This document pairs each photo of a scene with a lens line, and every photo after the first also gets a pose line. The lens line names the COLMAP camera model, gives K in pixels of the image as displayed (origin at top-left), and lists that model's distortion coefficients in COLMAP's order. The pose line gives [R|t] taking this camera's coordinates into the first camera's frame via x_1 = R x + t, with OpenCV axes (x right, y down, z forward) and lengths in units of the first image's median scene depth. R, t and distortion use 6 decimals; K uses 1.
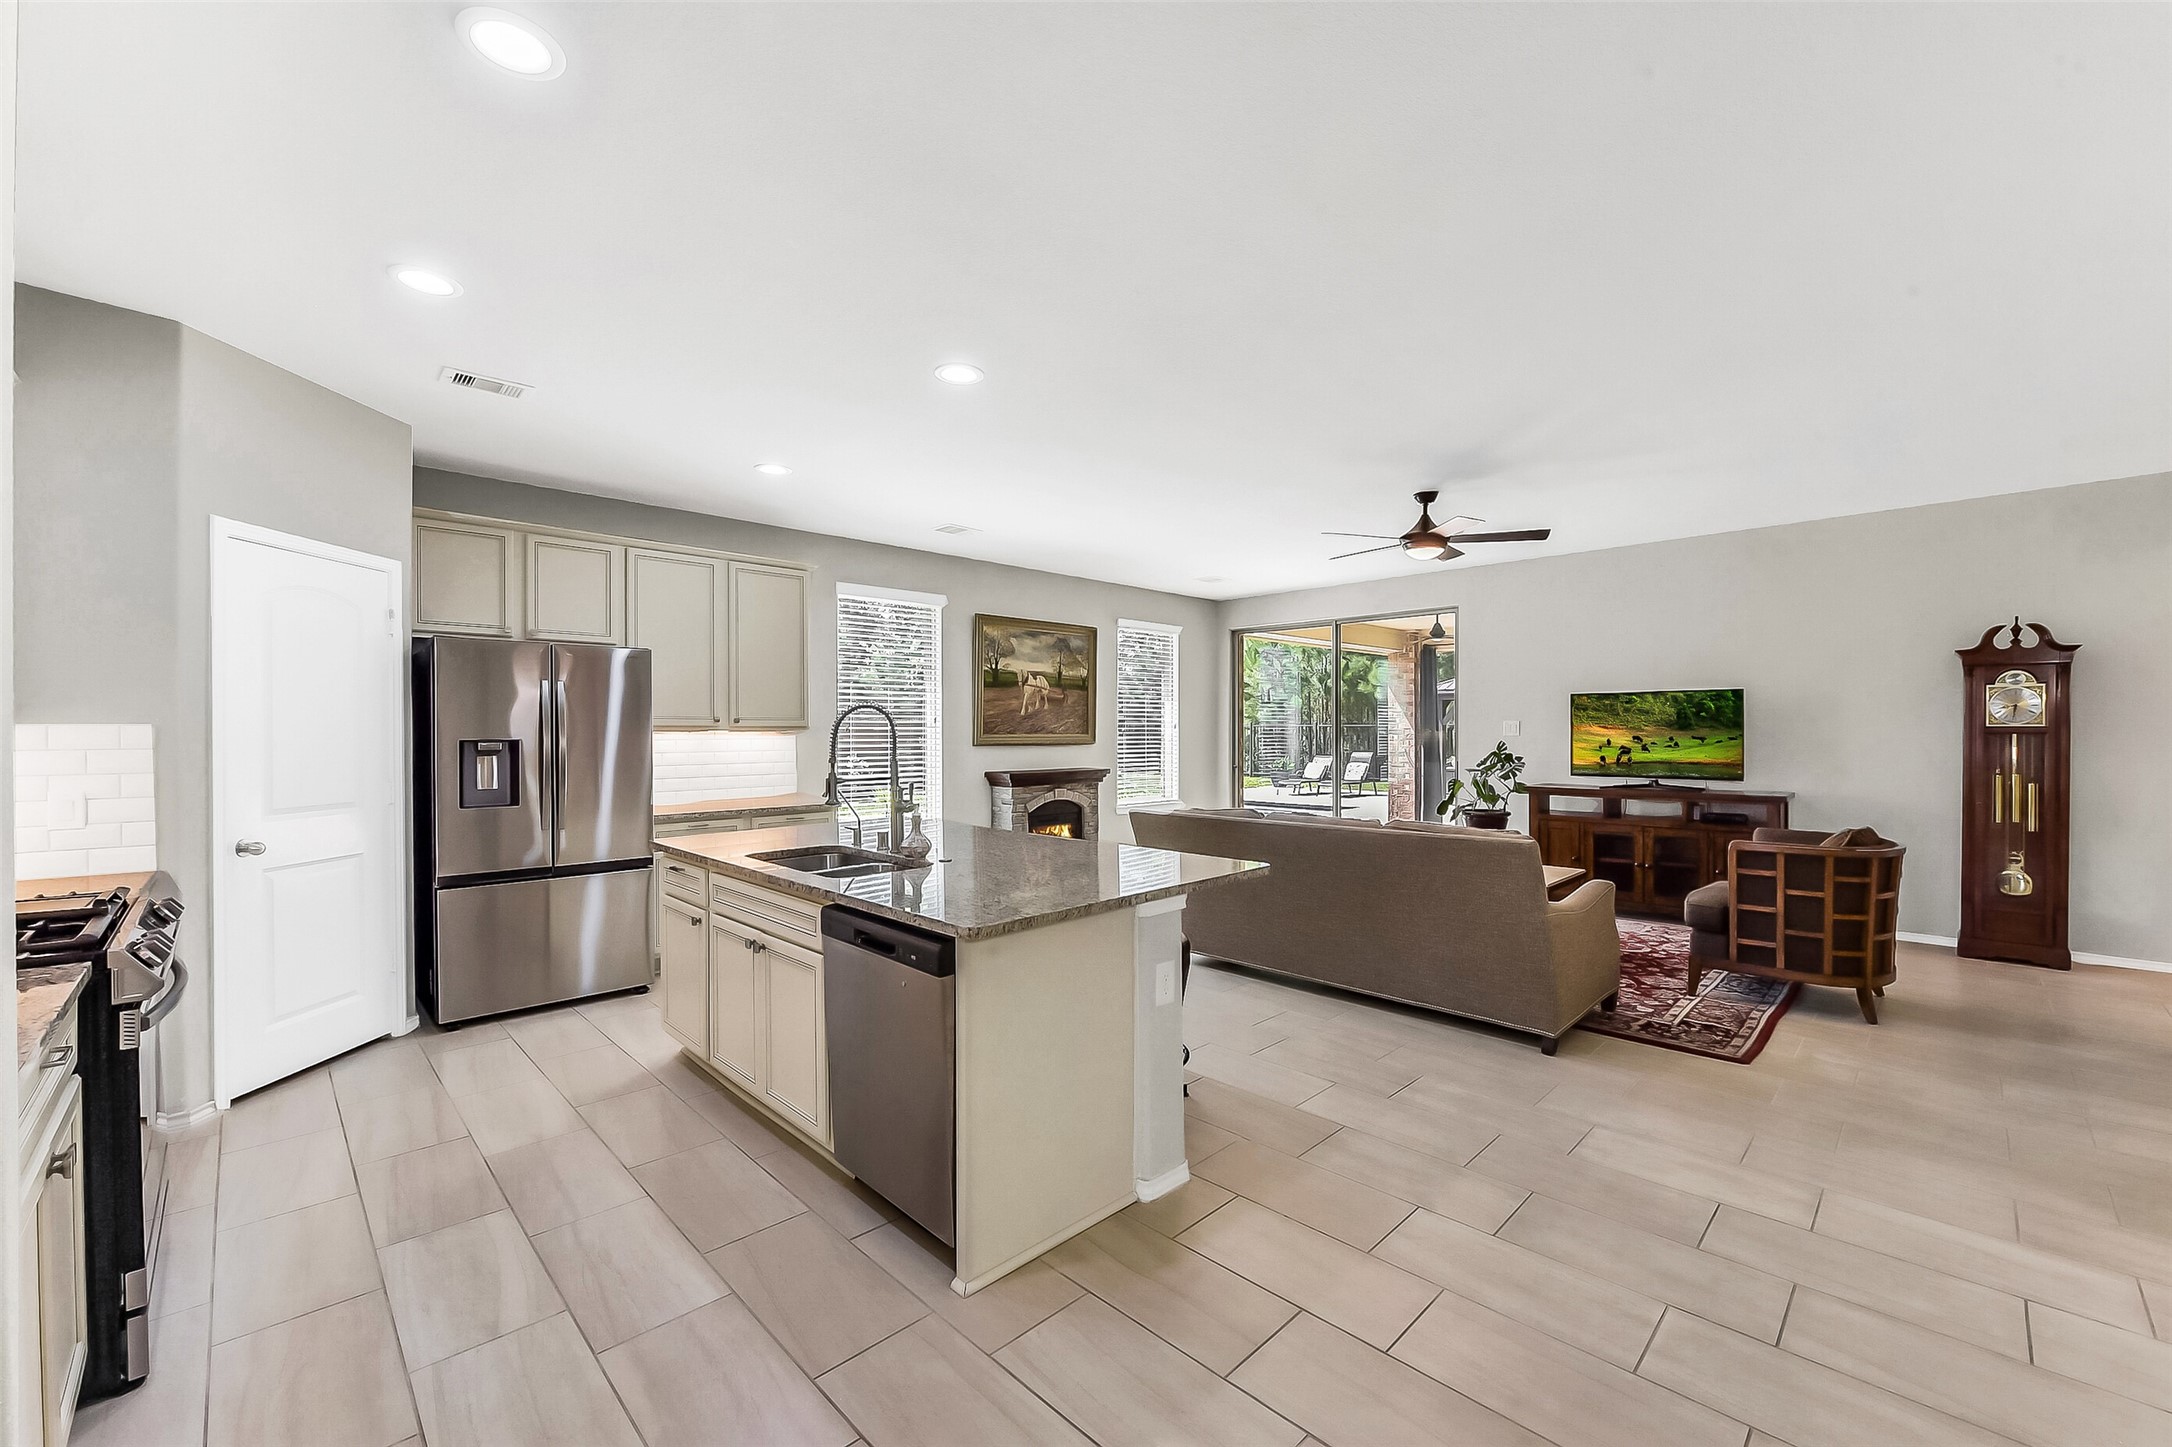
lens RADIAL K [[867.5, 0, 1097.3], [0, 867.5, 732.9], [0, 0, 1]] dist [-0.006918, -0.002592]
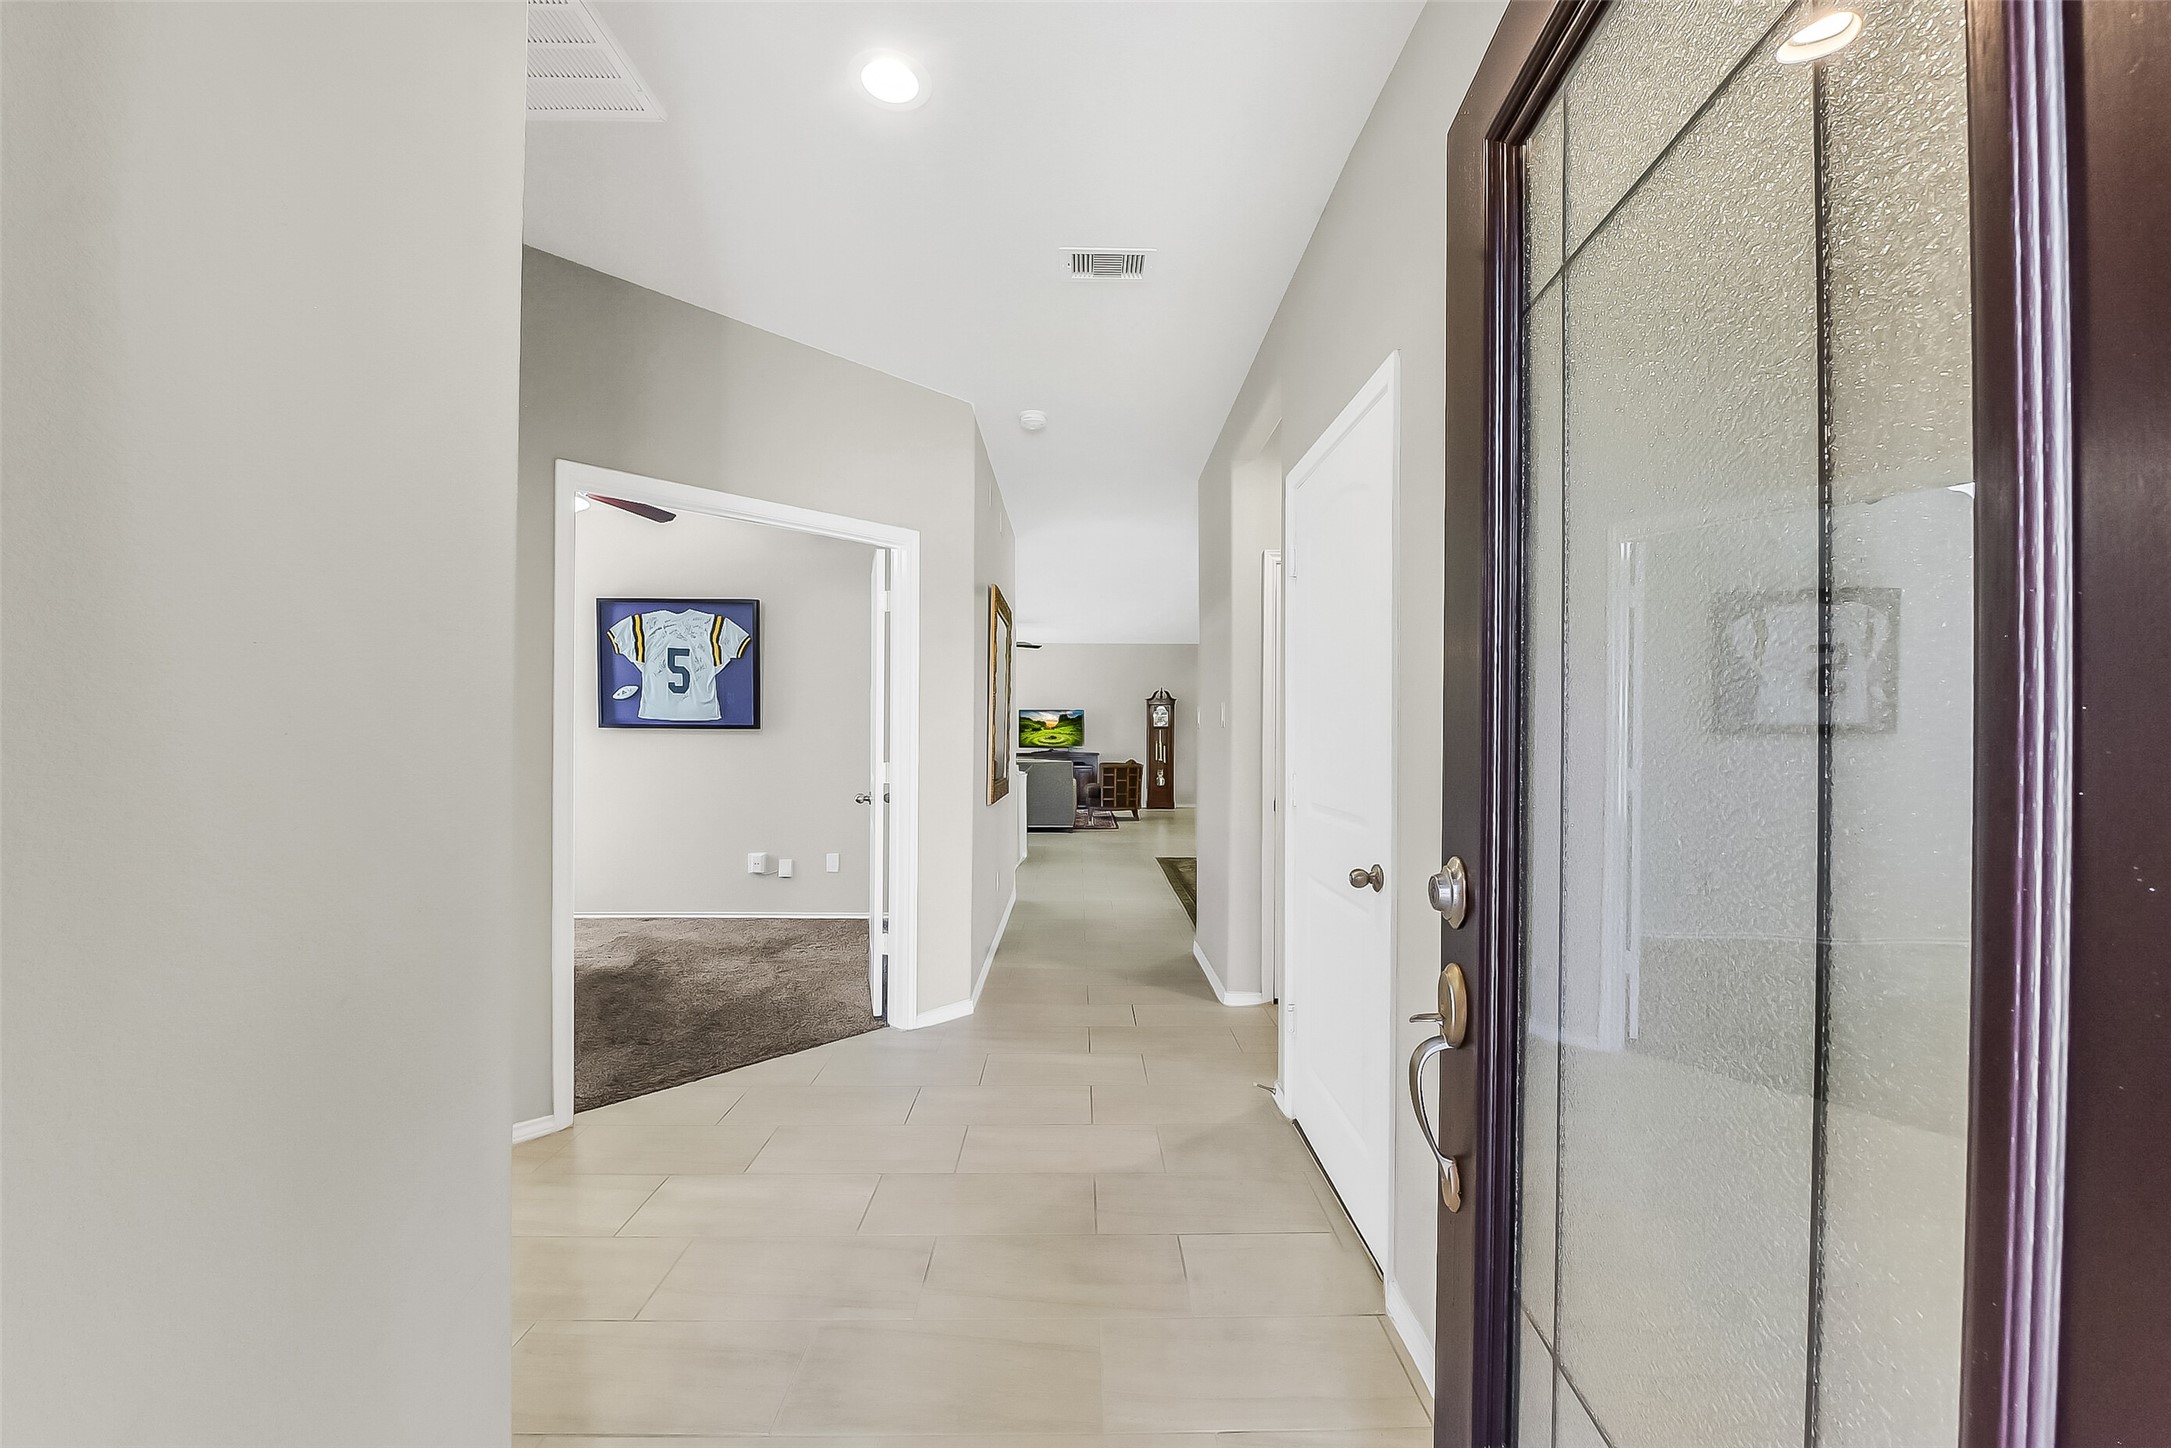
lens RADIAL K [[867.1, 0, 1085.6], [0, 867.1, 722.5], [0, 0, 1]] dist [-0.006918, -0.002592]
pose [[0.704493, 0.004248, 0.709698, -0.969290], [-0.005300, 0.999986, -0.000724, -0.011387], [-0.709691, -0.003251, 0.704506, -0.716767]]
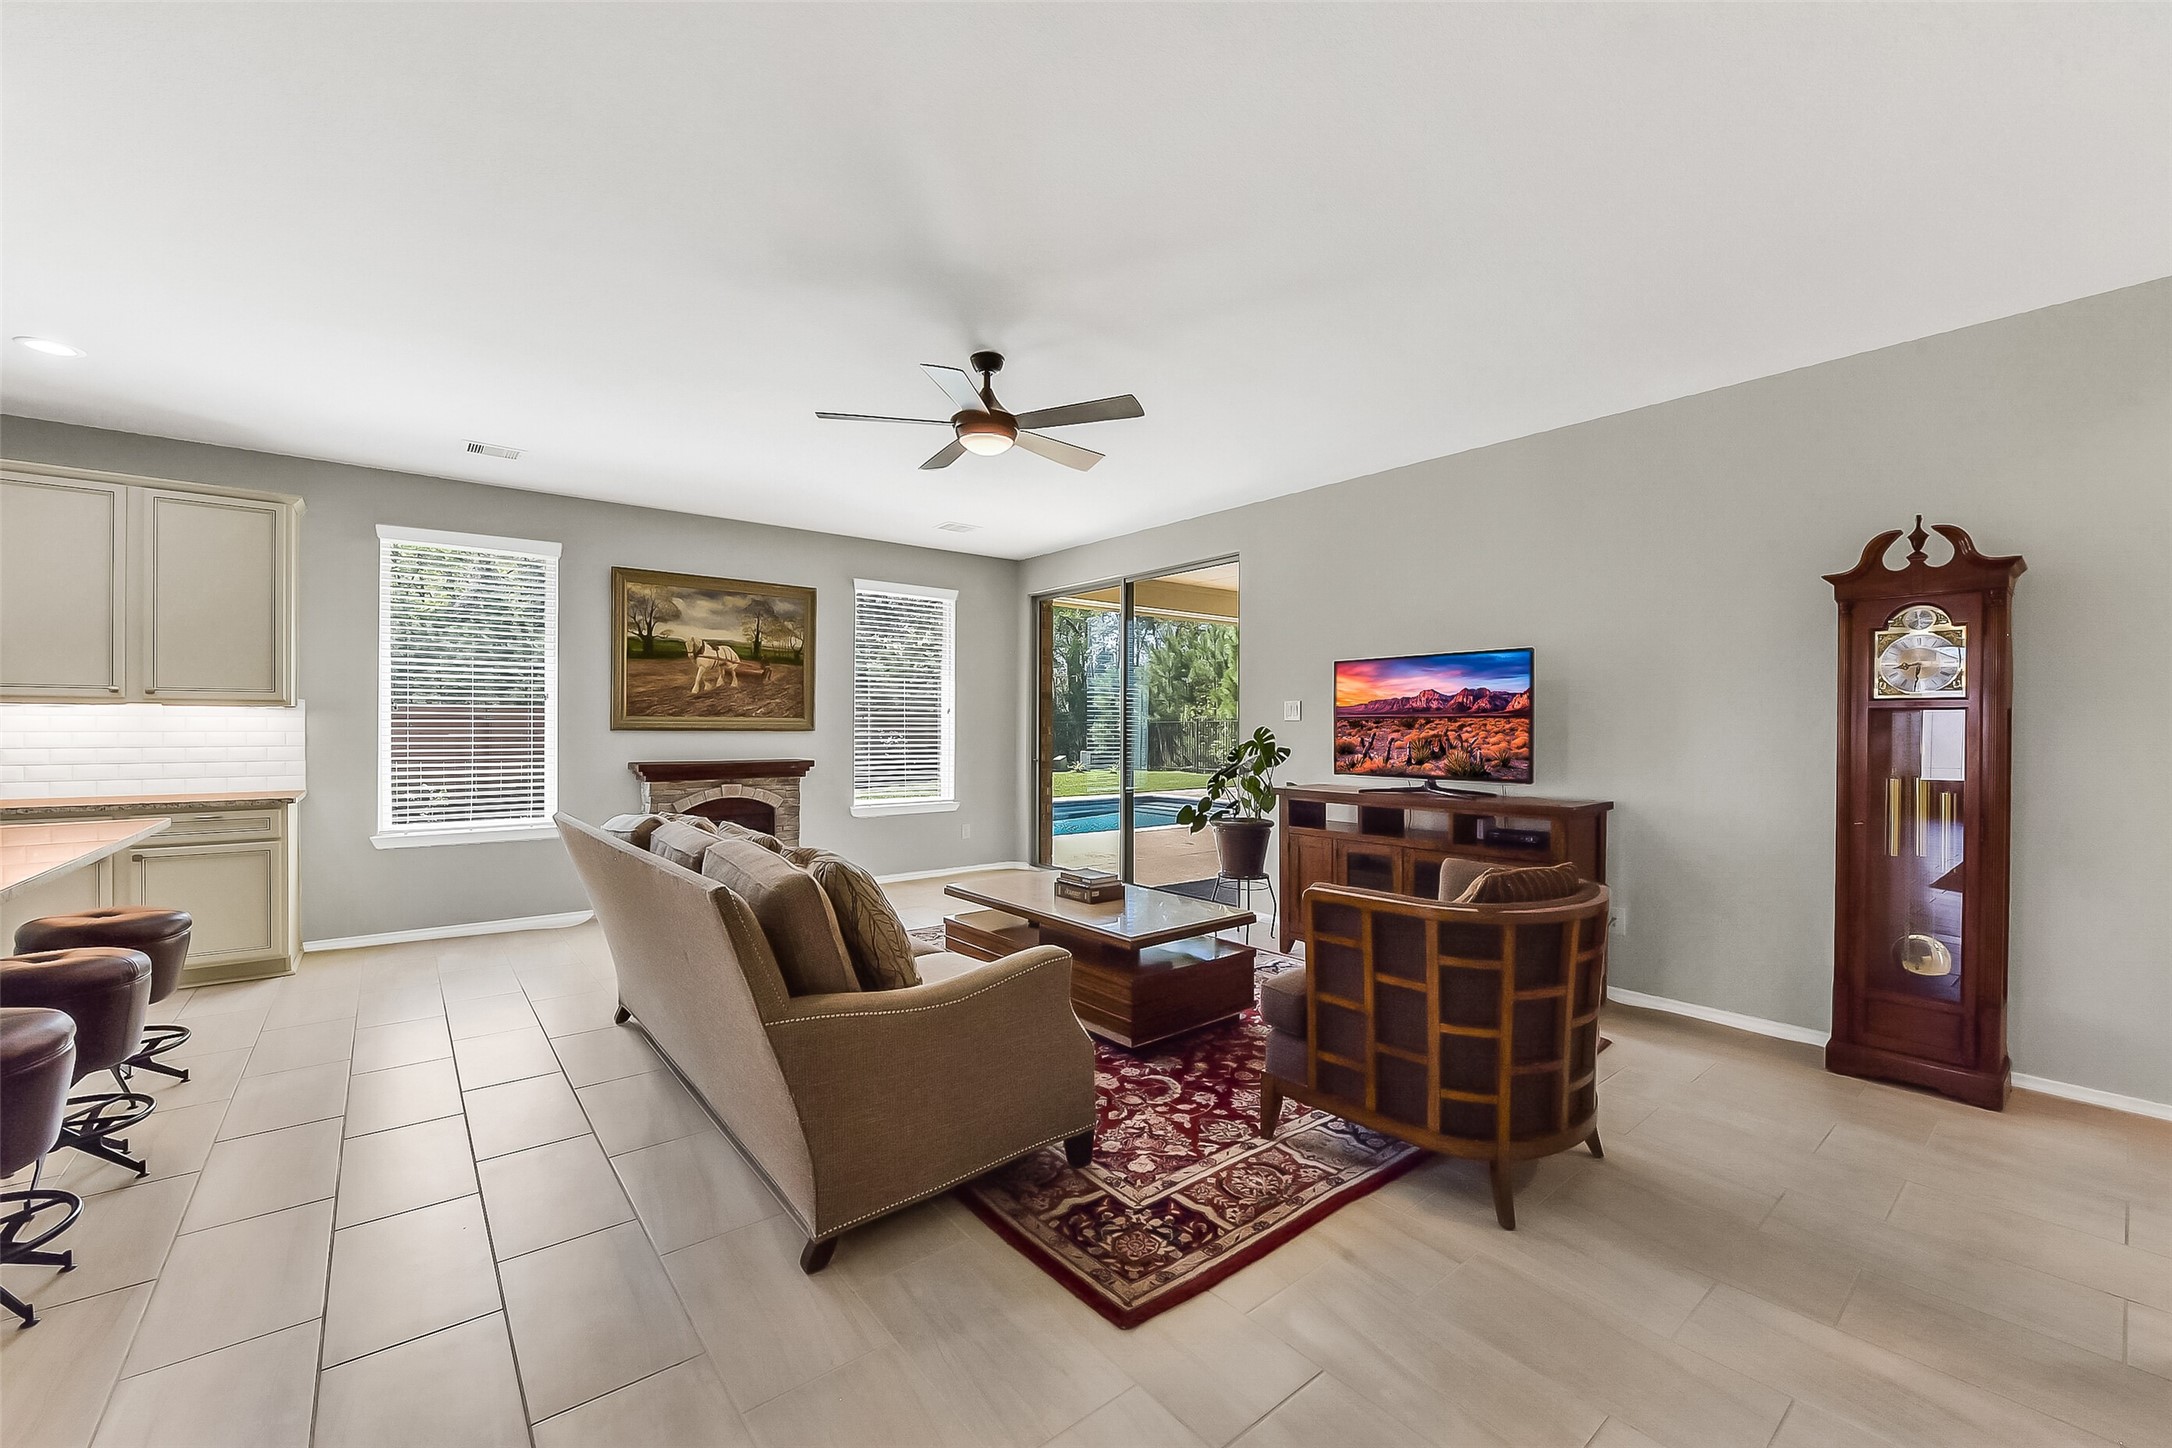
lens RADIAL K [[867.5, 0, 1098.0], [0, 867.5, 732.3], [0, 0, 1]] dist [-0.006918, -0.002592]
pose [[0.995506, 0.004865, -0.094569, 0.470001], [-0.004640, 0.999986, 0.002604, 0.015229], [0.094580, -0.002153, 0.995515, 0.290237]]
